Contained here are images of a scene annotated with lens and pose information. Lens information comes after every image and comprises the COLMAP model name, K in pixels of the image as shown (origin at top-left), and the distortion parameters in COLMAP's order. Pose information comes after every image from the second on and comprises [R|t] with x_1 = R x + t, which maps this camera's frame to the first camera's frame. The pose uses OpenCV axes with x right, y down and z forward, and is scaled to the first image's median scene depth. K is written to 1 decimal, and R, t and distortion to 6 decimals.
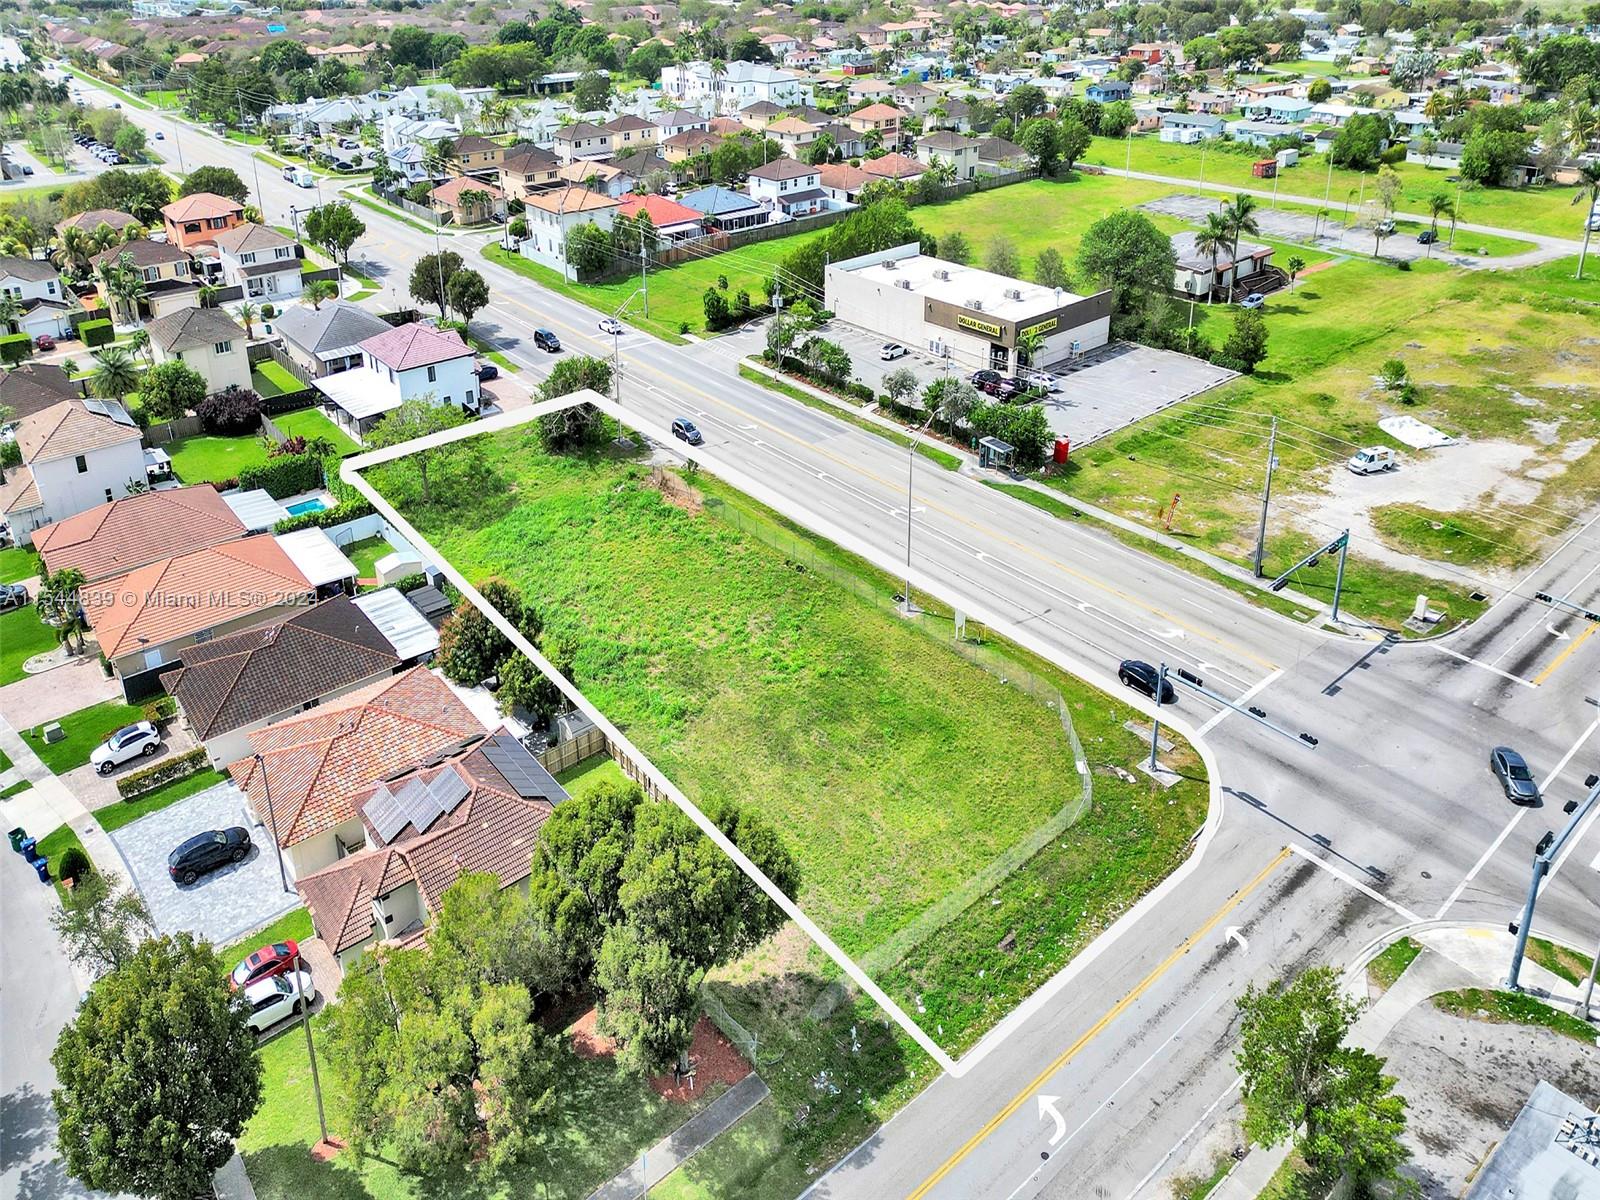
lens RADIAL K [[1053.5, 0, 801.7], [0, 1053.5, 558.4], [0, 0, 1]] dist [0.075041, -0.055276]
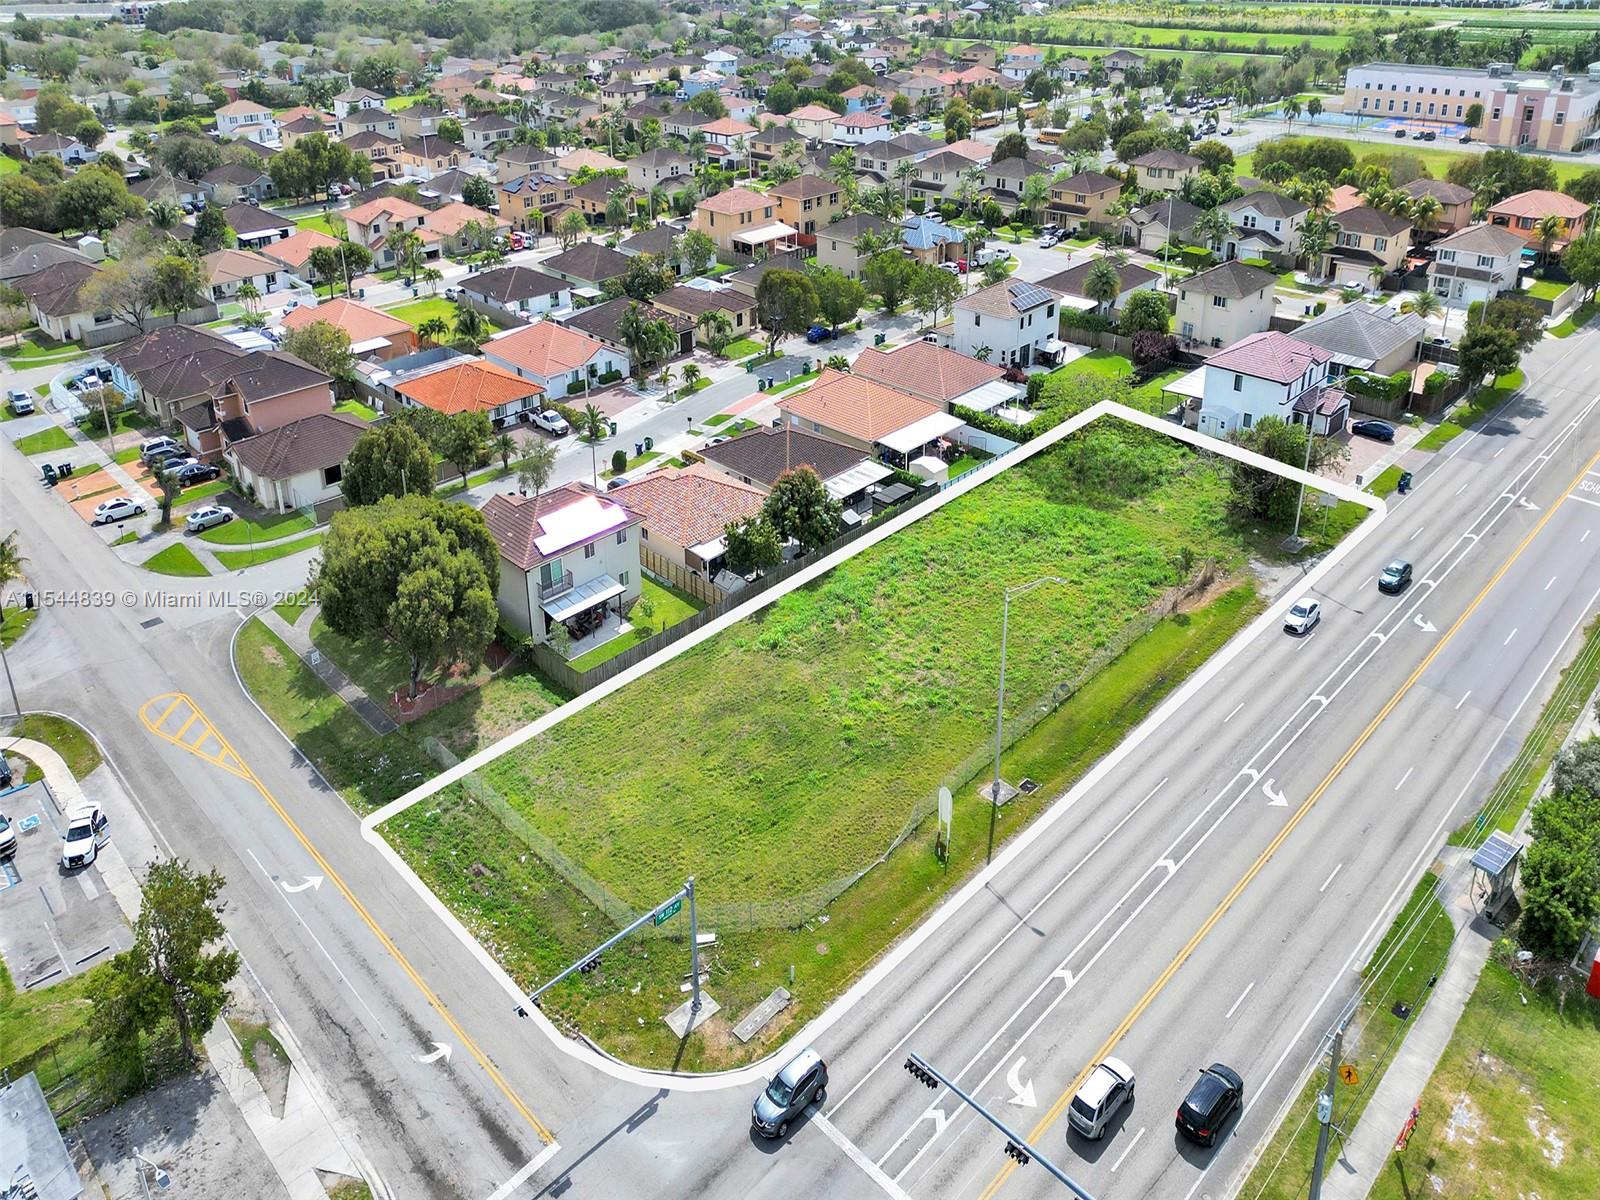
lens RADIAL K [[1053.5, 0, 801.7], [0, 1053.5, 558.4], [0, 0, 1]] dist [0.075041, -0.055276]
pose [[0.094867, 0.522987, -0.847045, 0.468719], [-0.496722, 0.762258, 0.415006, -0.238308], [0.862710, 0.381375, 0.332092, 0.380193]]
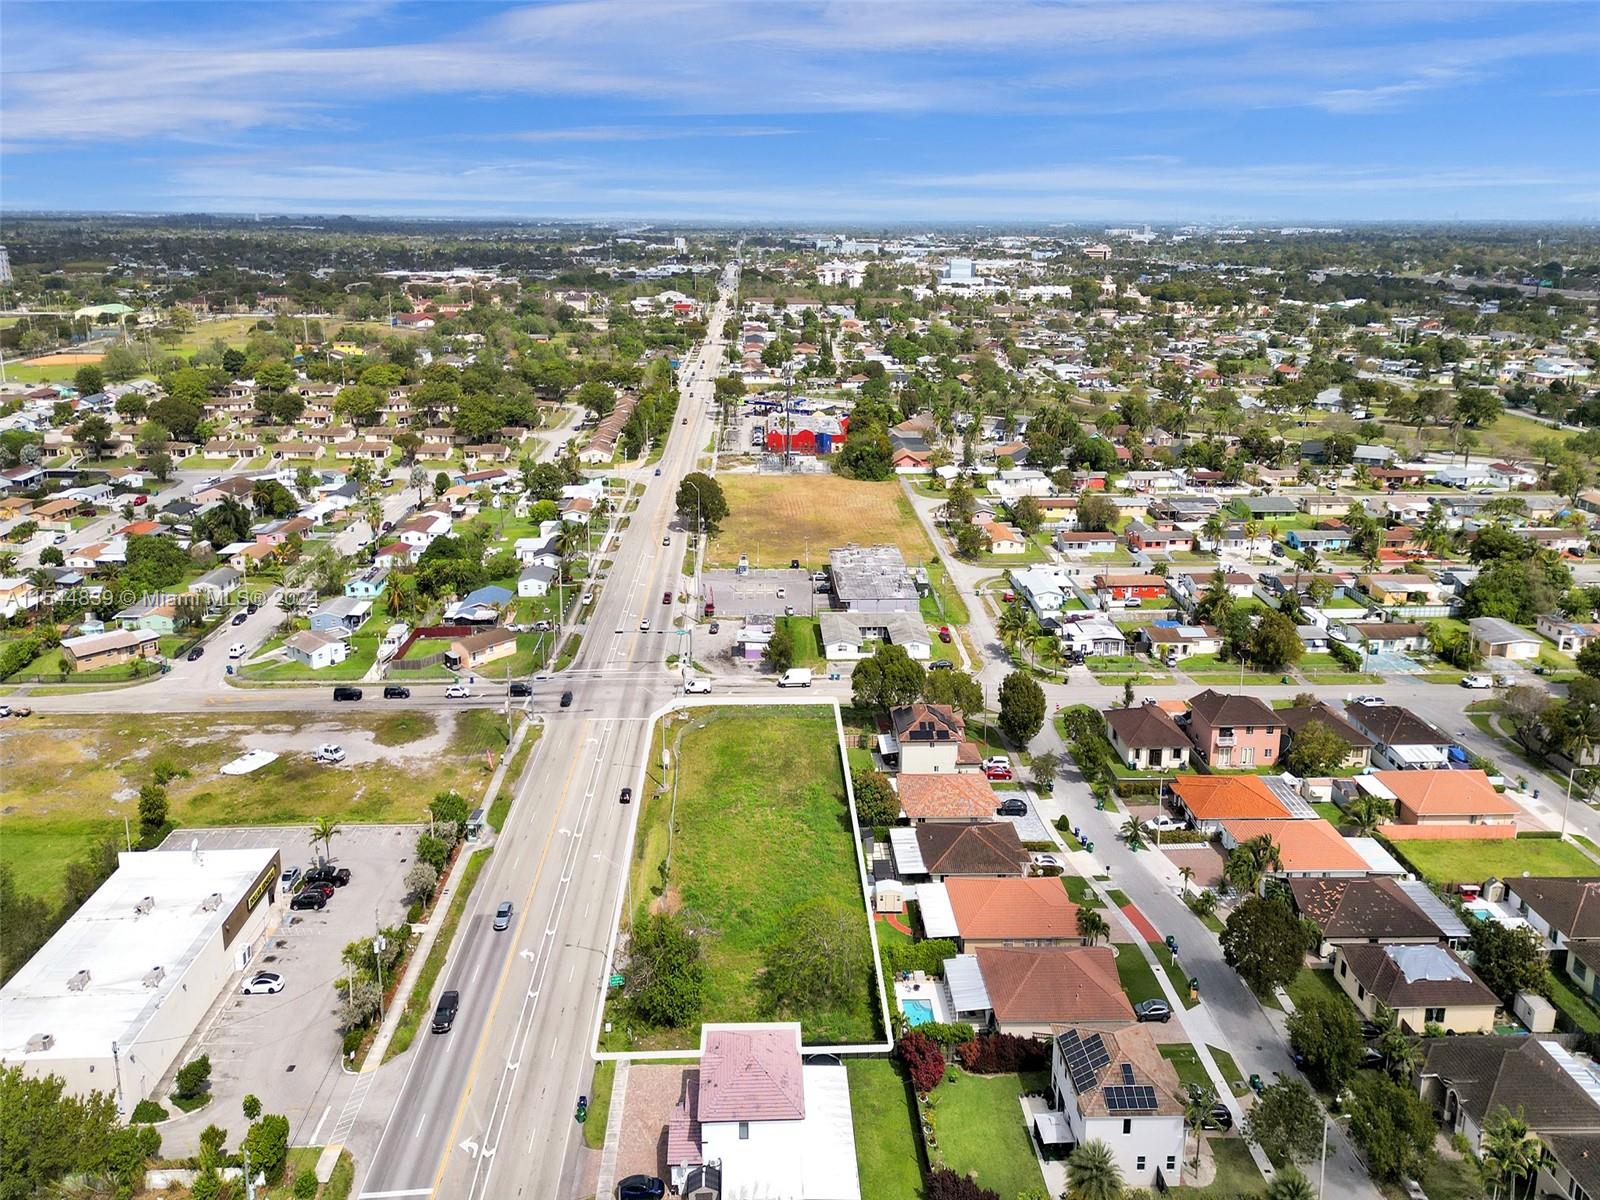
lens RADIAL K [[1095.9, 0, 800.0], [0, 1095.9, 600.0], [0, 0, 1]] dist [0.118582, -0.120627]
pose [[-0.793175, -0.190555, 0.578414, -0.787926], [0.317931, 0.680513, 0.660168, -0.950669], [-0.519416, 0.707525, -0.479183, 1.093527]]
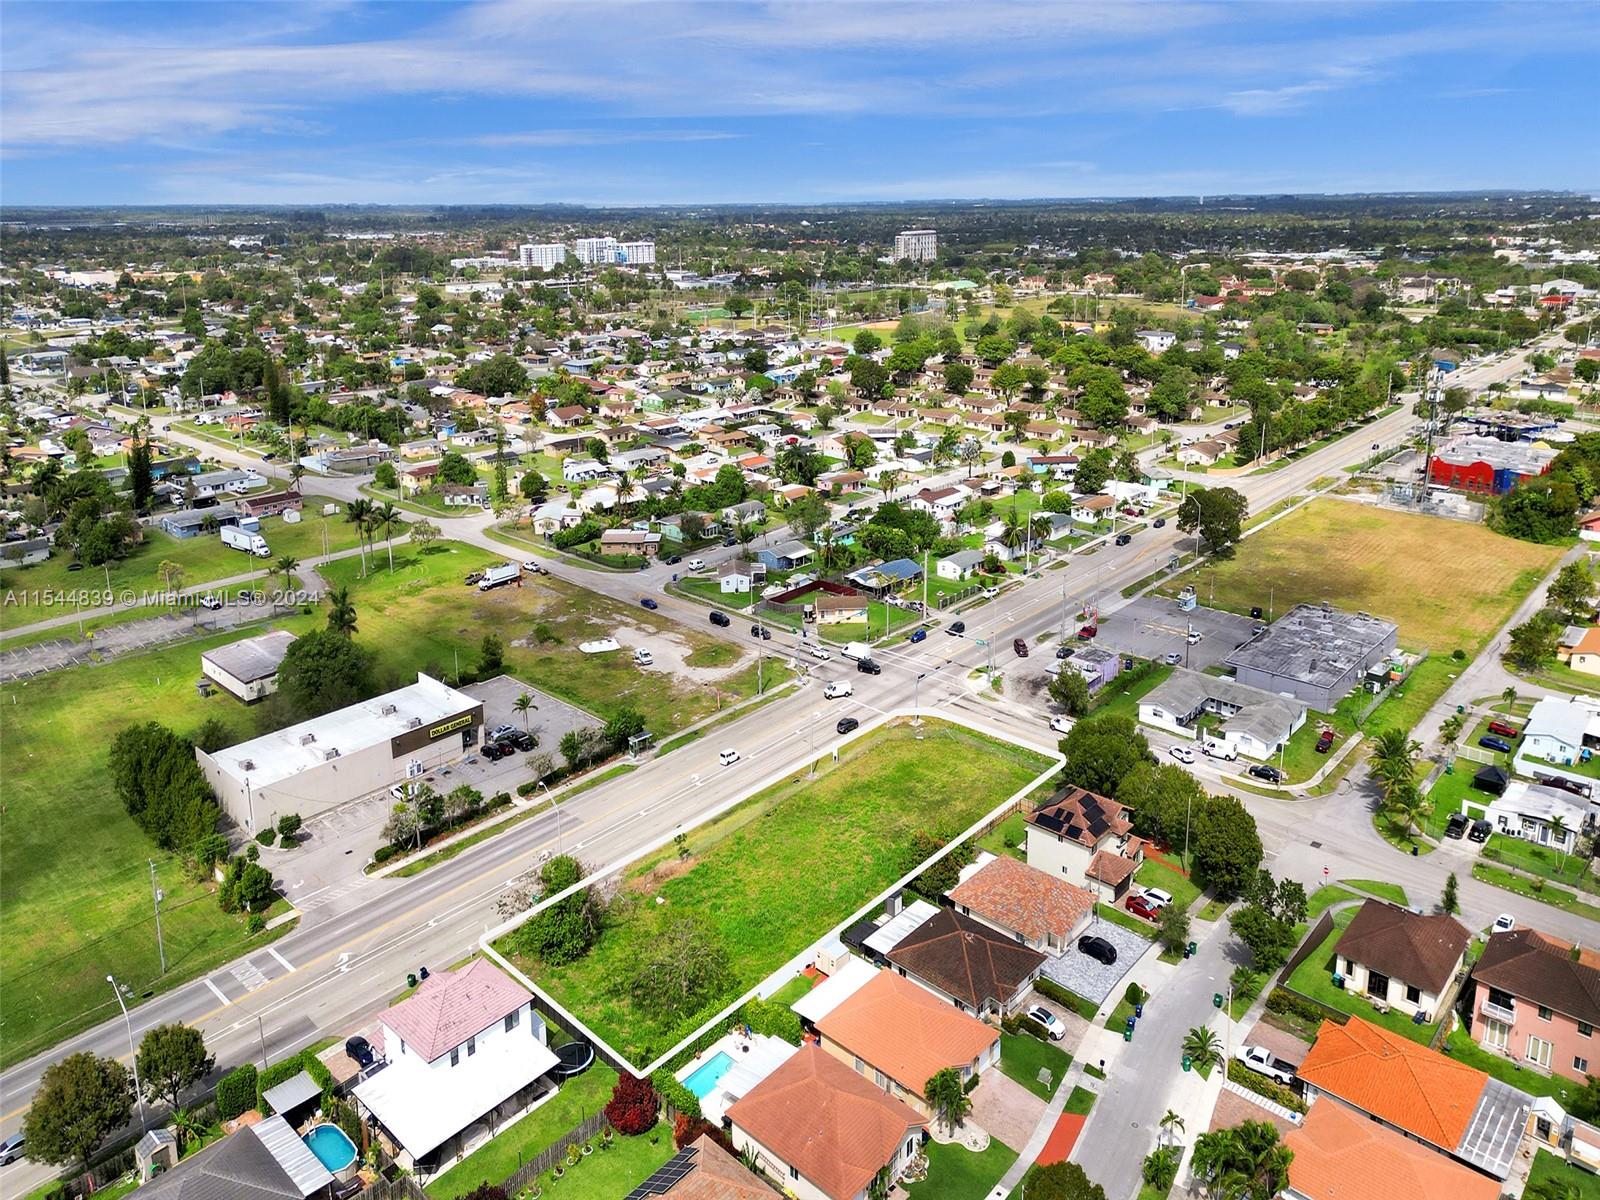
lens RADIAL K [[1095.9, 0, 800.0], [0, 1095.9, 600.0], [0, 0, 1]] dist [0.118582, -0.120627]
pose [[-0.137705, -0.325456, 0.935476, -1.098484], [0.515176, 0.783128, 0.348289, -0.602031], [-0.845950, 0.529896, 0.059826, 0.519774]]
